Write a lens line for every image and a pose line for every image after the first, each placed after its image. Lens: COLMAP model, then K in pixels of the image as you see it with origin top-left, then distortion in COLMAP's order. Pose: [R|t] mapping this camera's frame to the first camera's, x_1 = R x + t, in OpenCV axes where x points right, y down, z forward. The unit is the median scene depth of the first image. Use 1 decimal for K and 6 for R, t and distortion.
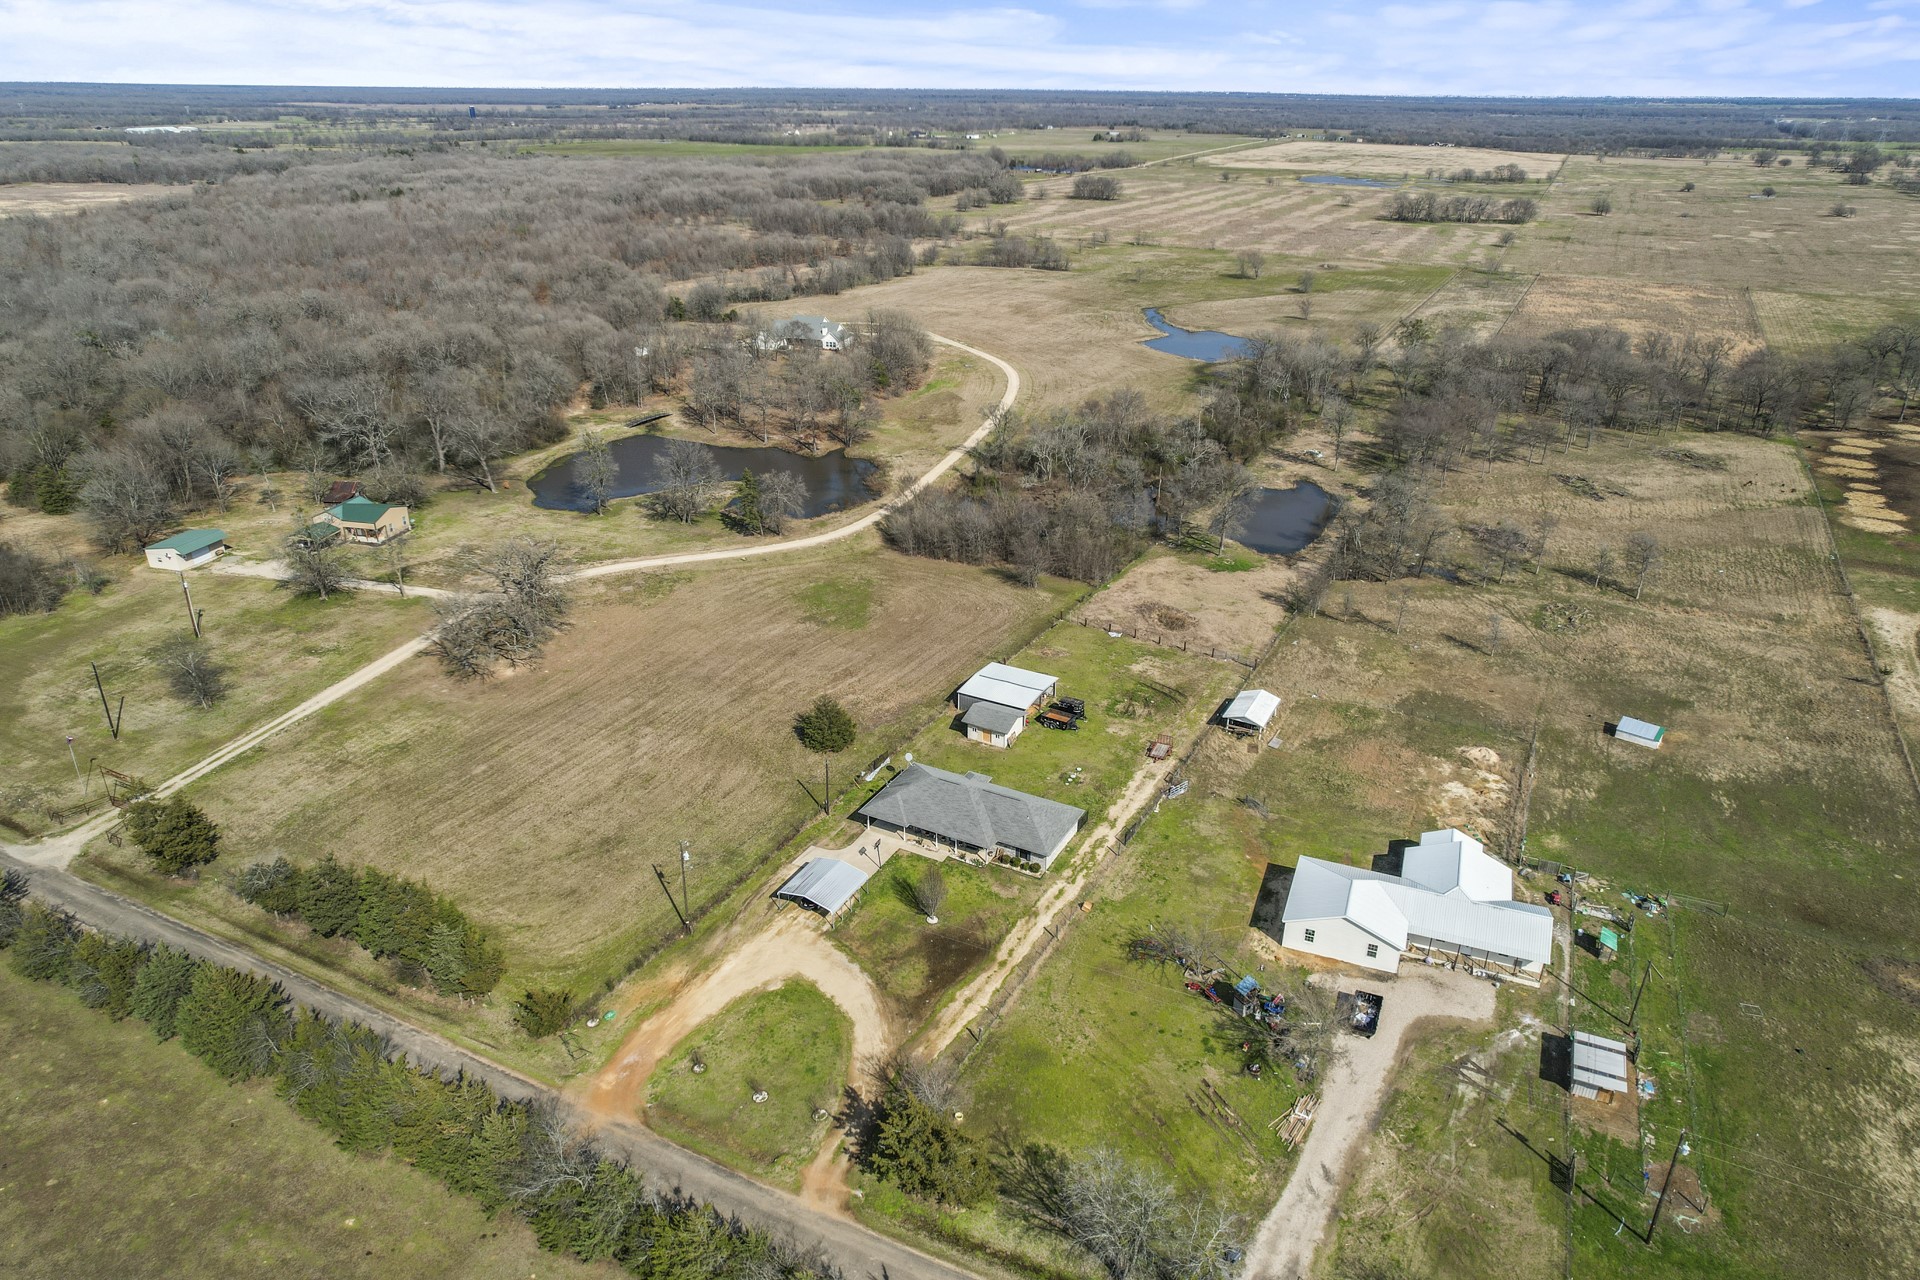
lens RADIAL K [[1219.8, 0, 960.0], [0, 1219.8, 640.0], [0, 0, 1]] dist [-0.069589, 0.064246]
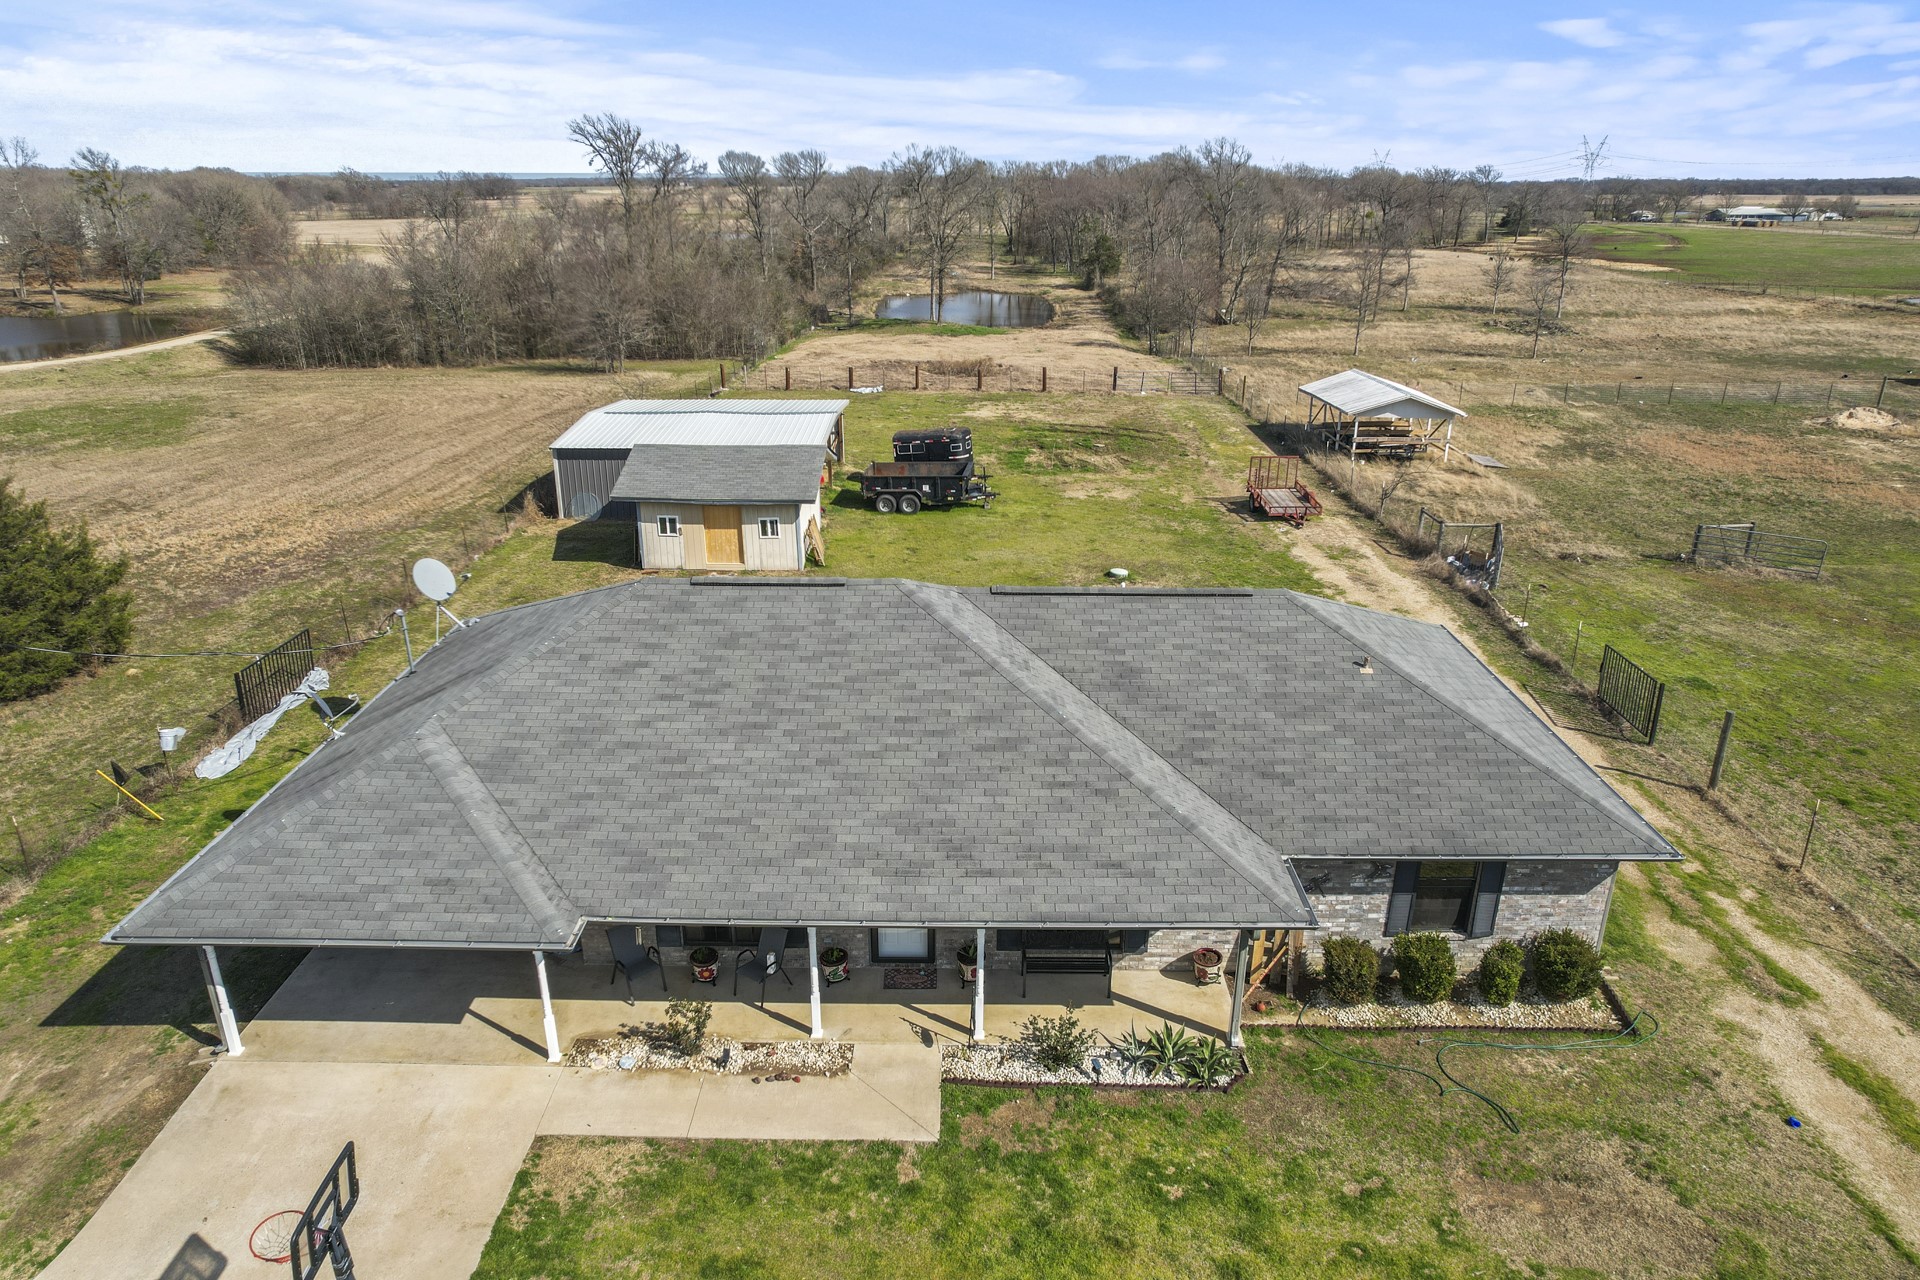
lens RADIAL K [[1219.8, 0, 960.0], [0, 1219.8, 640.0], [0, 0, 1]] dist [-0.069589, 0.064246]
pose [[0.886375, -0.169701, 0.430745, -0.046085], [0.197831, 0.980011, -0.020994, 0.110840], [-0.418573, 0.103823, 0.902229, 0.722635]]
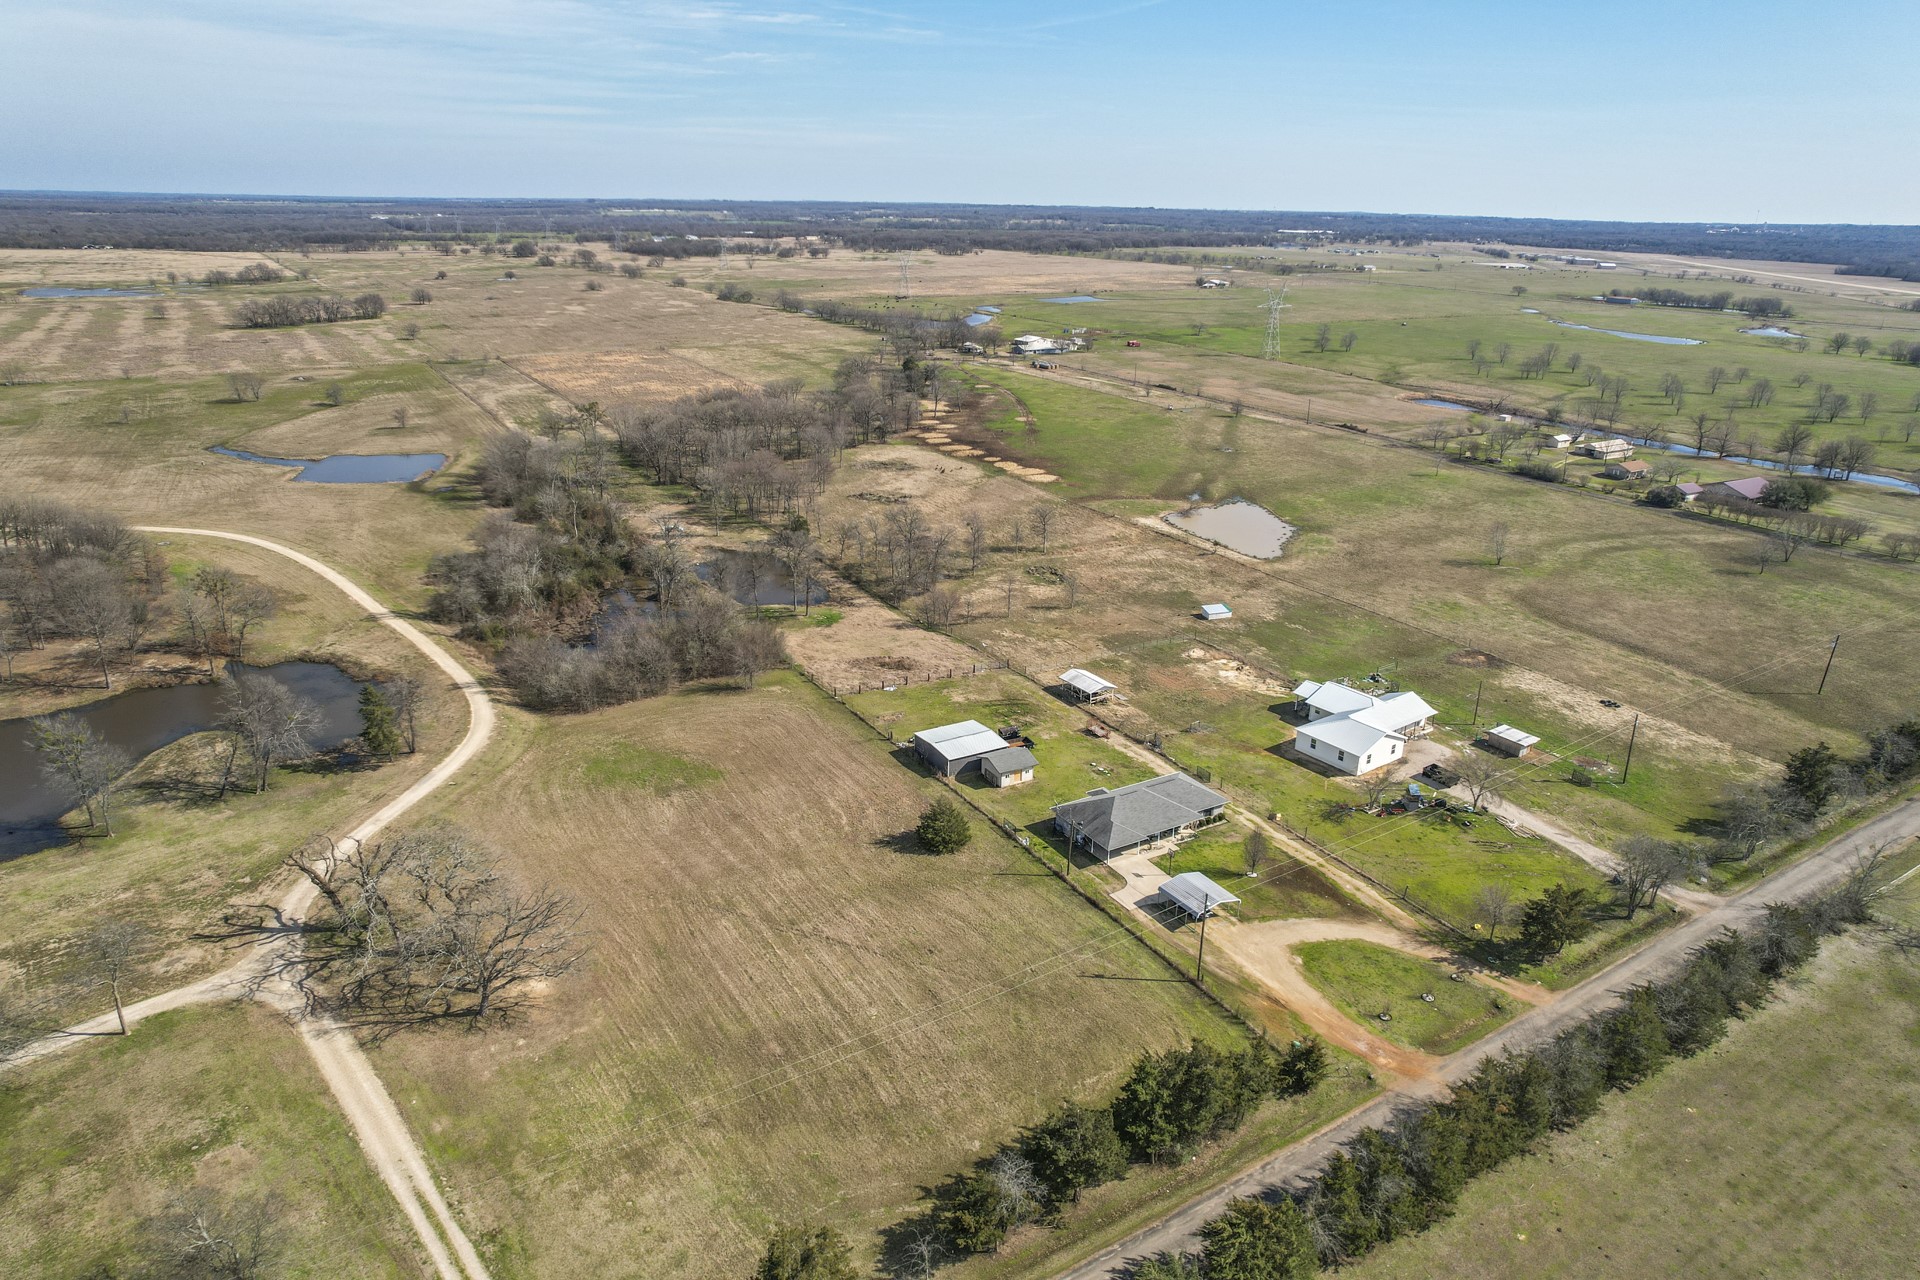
lens RADIAL K [[1219.8, 0, 960.0], [0, 1219.8, 640.0], [0, 0, 1]] dist [-0.069589, 0.064246]
pose [[0.518620, -0.292732, 0.803331, -0.819614], [0.347944, 0.930504, 0.114445, -0.172713], [-0.781004, 0.220161, 0.584432, 0.358533]]
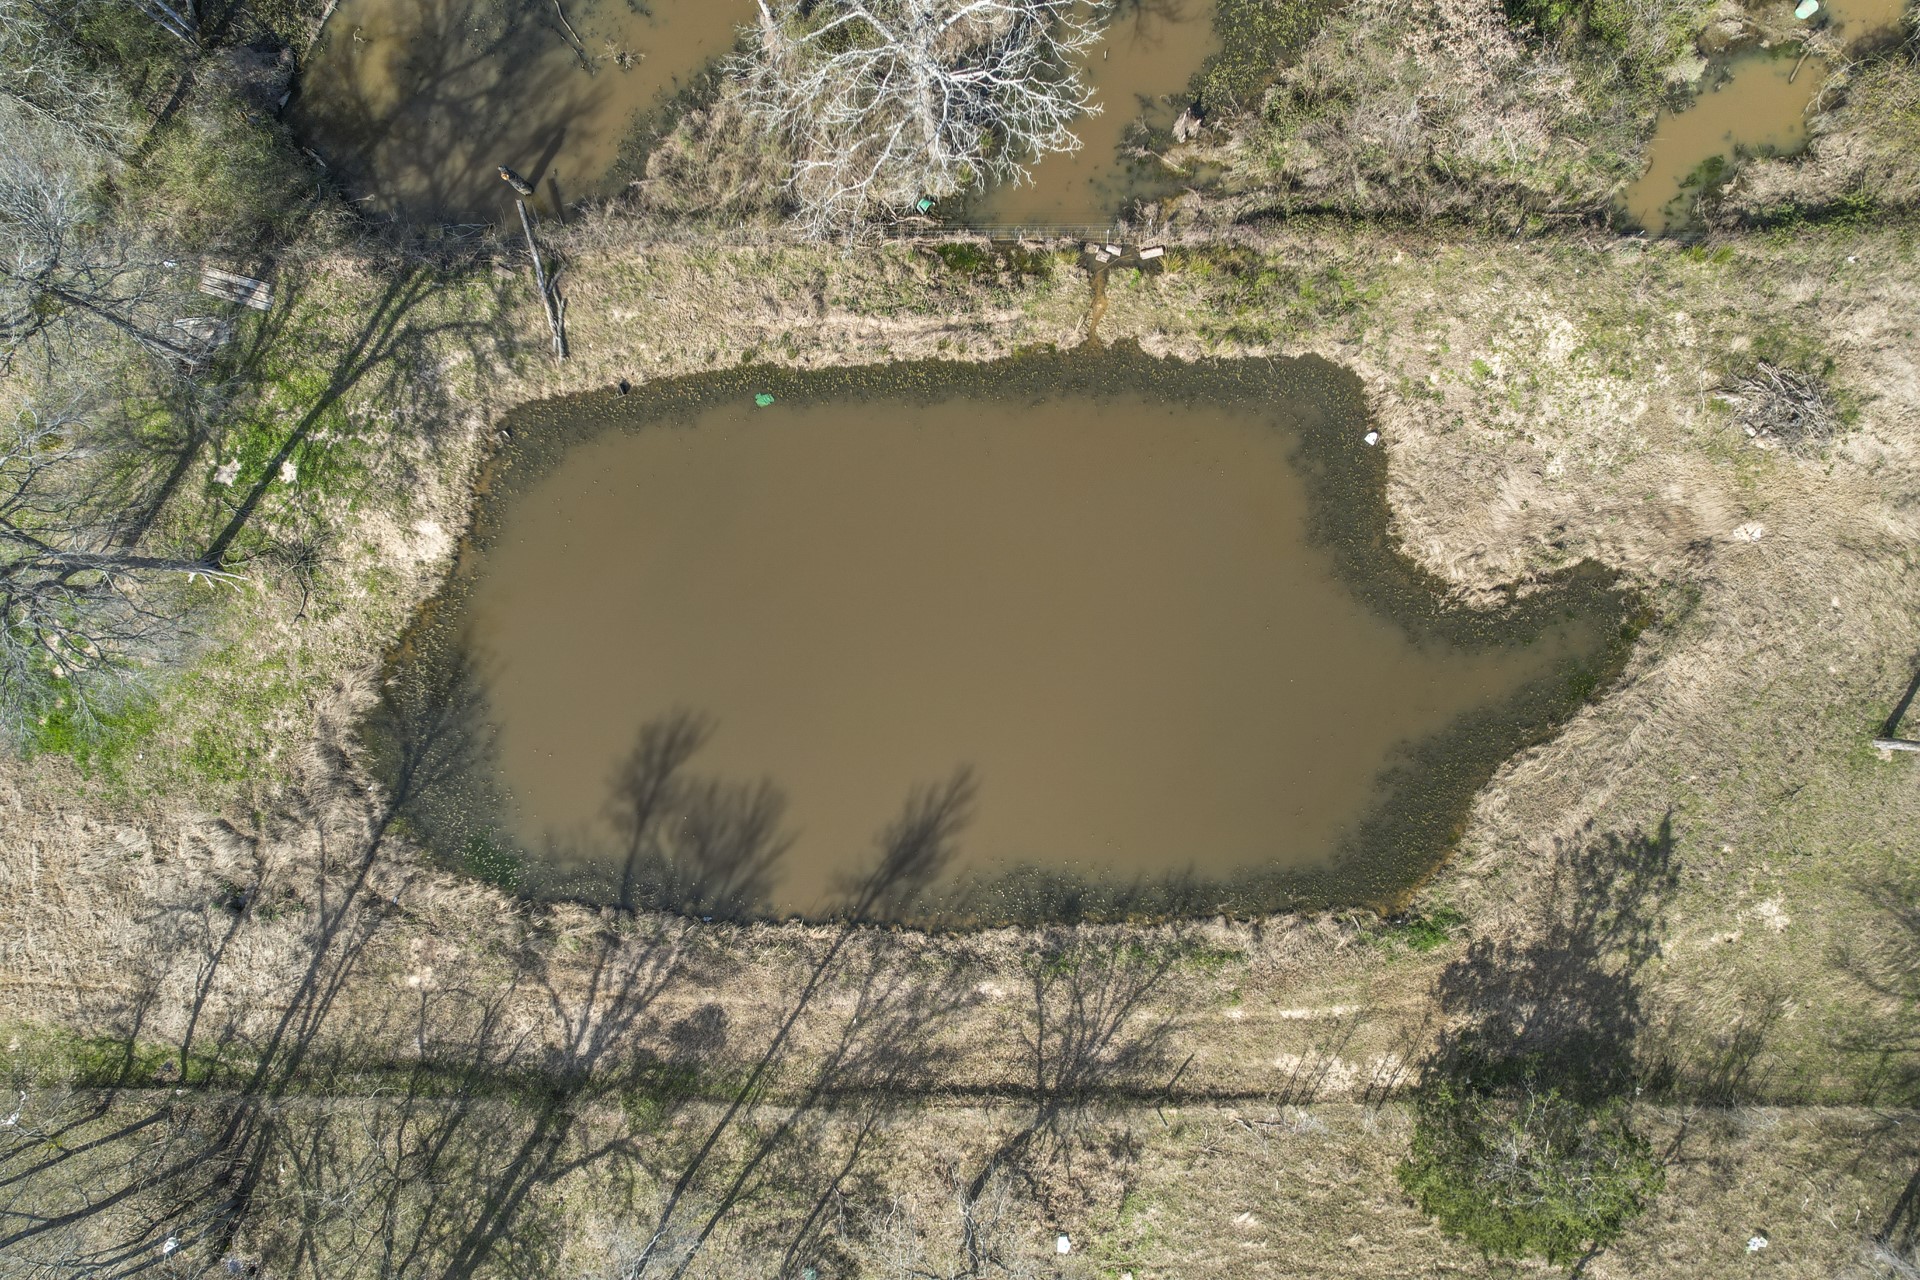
lens RADIAL K [[1219.8, 0, 960.0], [0, 1219.8, 640.0], [0, 0, 1]] dist [-0.069589, 0.064246]
pose [[0.485150, 0.874160, -0.021784, 0.402699], [-0.342891, 0.213100, 0.914885, -0.421545], [0.804398, -0.436387, 0.403126, 1.413092]]
